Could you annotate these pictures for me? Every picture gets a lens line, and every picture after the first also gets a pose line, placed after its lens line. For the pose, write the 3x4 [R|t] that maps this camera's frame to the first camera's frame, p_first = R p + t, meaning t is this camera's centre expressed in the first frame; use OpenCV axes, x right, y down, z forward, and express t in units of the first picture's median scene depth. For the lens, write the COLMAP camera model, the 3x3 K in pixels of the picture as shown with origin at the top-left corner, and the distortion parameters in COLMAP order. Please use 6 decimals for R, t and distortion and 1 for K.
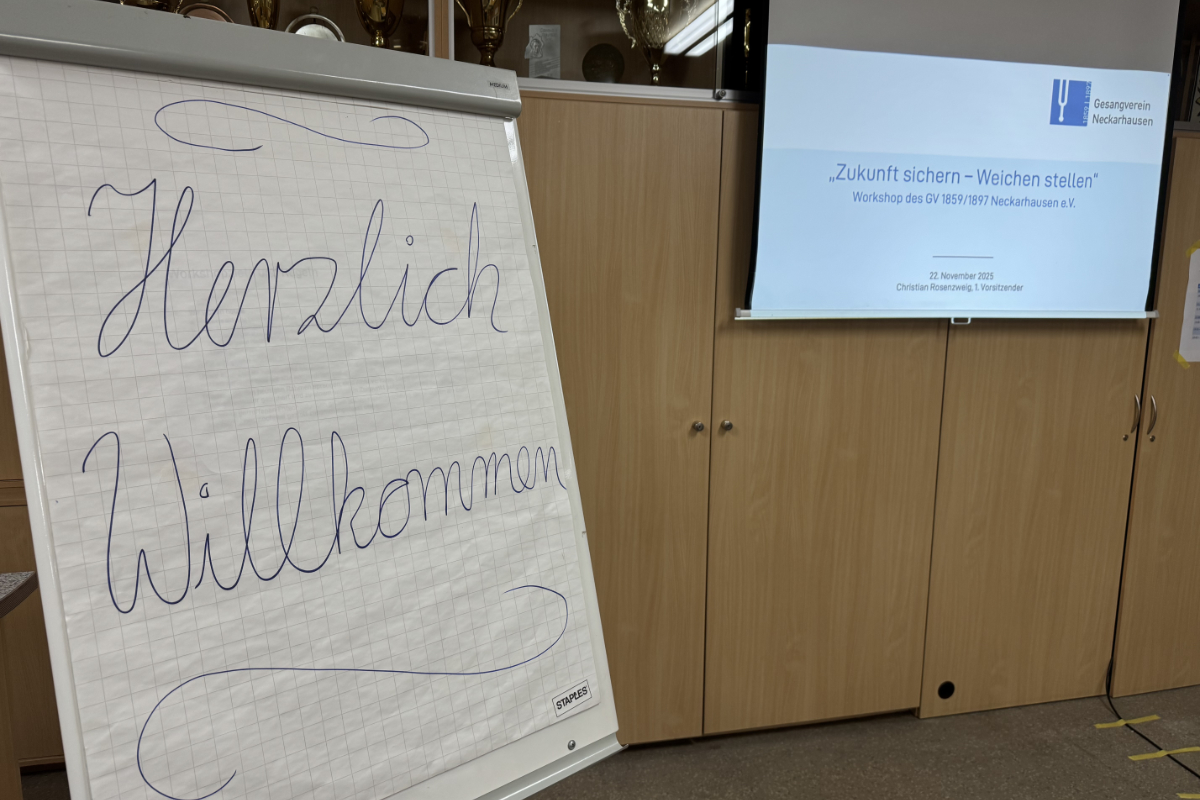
lens RADIAL K [[846.2, 0, 600.0], [0, 846.2, 400.0], [0, 0, 1]] dist [0.022539, -0.004061]
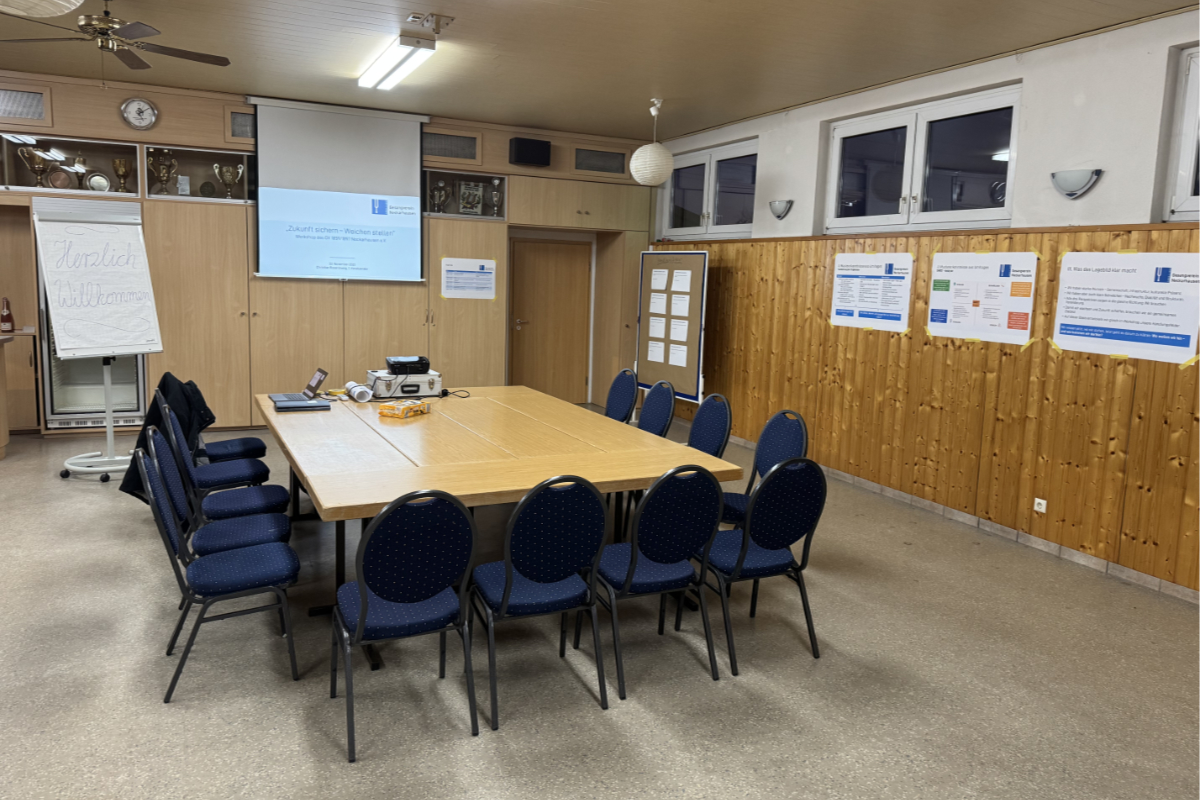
lens RADIAL K [[825.5, 0, 603.2], [0, 825.5, 376.0], [0, 0, 1]] dist [-0.000073, -0.004384]
pose [[0.977190, -0.004144, 0.212325, 0.739913], [0.008979, 0.999722, -0.021812, 0.327788], [-0.212176, 0.023221, 0.976956, -2.076087]]
